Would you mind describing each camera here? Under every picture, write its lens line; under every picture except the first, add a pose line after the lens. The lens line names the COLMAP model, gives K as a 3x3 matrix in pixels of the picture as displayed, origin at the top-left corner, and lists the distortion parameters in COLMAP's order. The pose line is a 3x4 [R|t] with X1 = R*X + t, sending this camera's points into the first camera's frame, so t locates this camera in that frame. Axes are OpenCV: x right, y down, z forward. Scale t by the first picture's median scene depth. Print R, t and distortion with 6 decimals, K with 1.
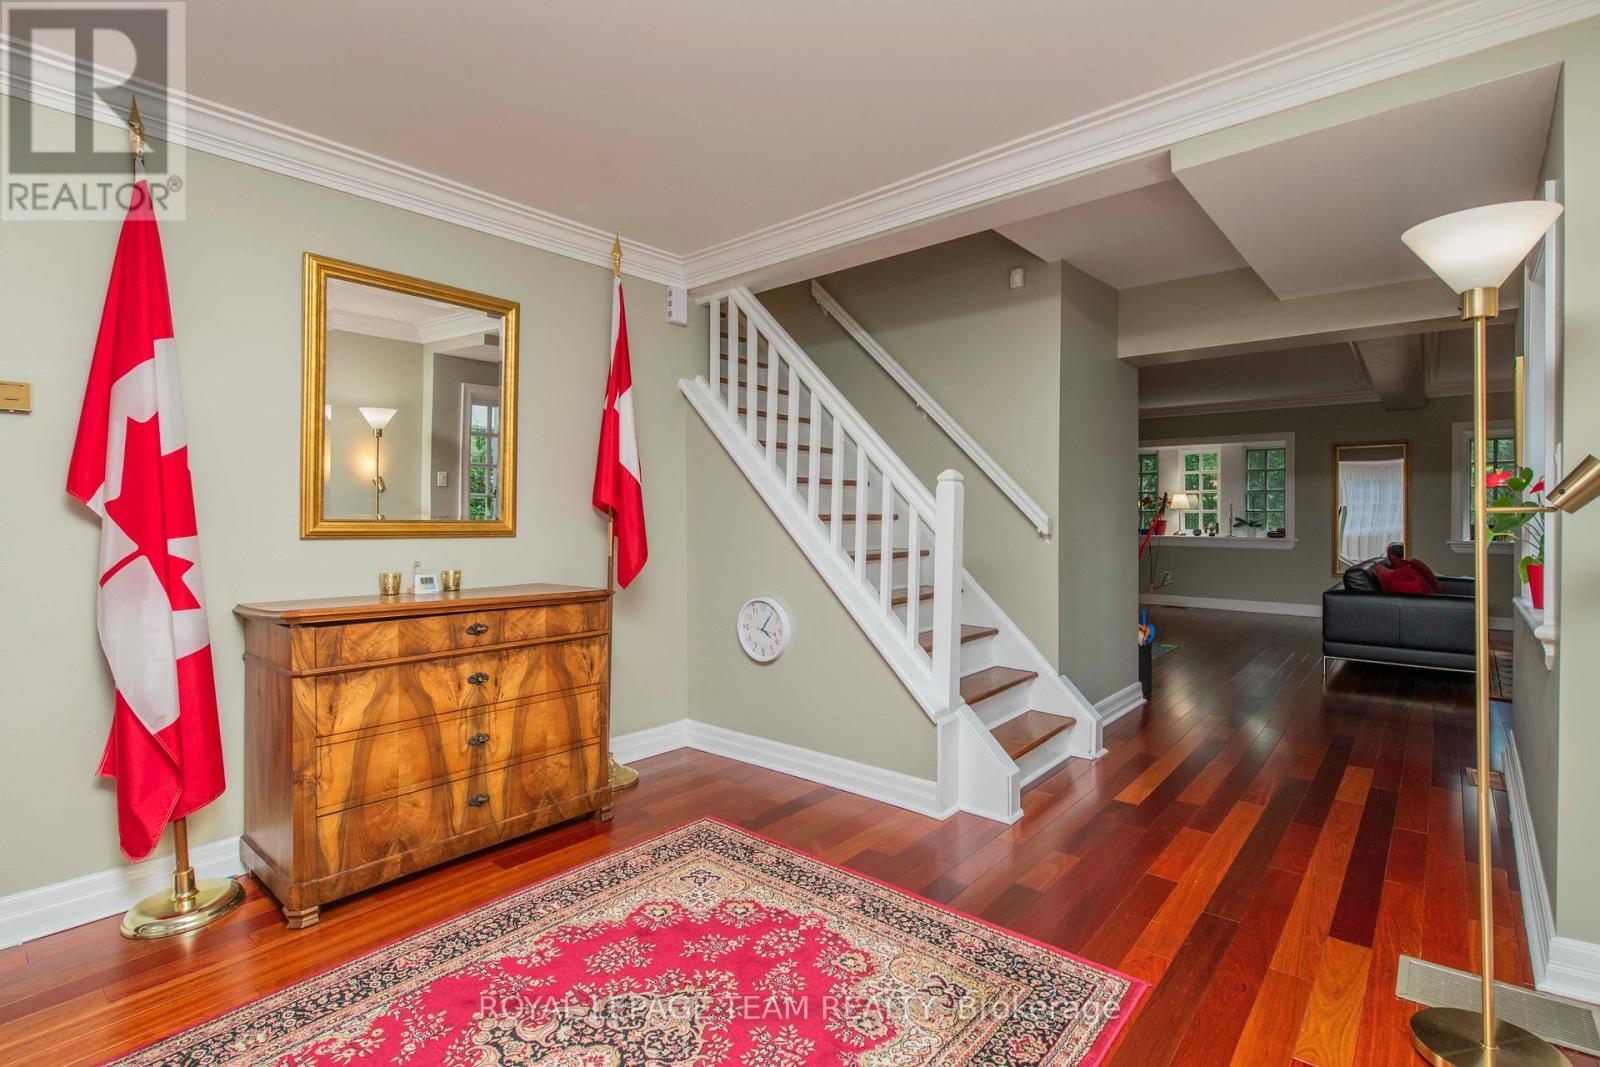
lens RADIAL K [[756.4, 0, 802.5], [0, 756.4, 531.2], [0, 0, 1]] dist [-0.001169, -0.002288]
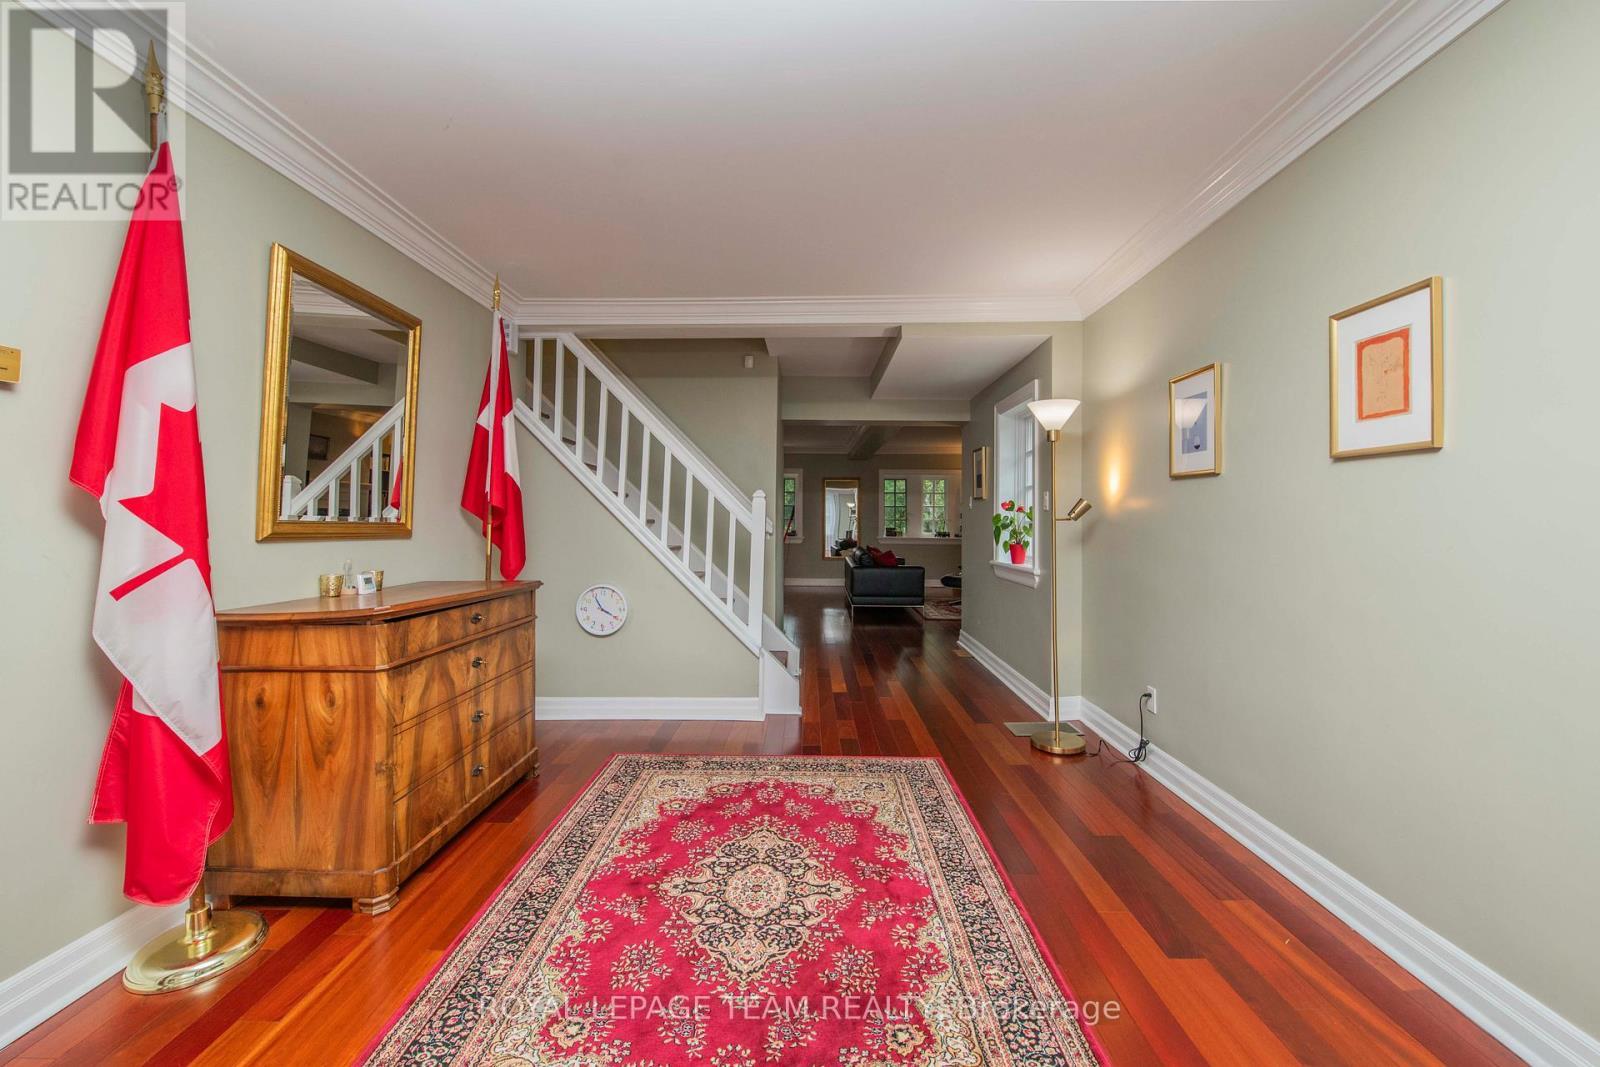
lens RADIAL K [[634.1, 0, 799.5], [0, 634.1, 523.5], [0, 0, 1]] dist [-0.009357, -0.000455]
pose [[0.773160, 0.000434, 0.634211, -0.721309], [0.011428, 0.999828, -0.014615, 0.007847], [-0.634108, 0.018547, 0.773022, -0.043282]]
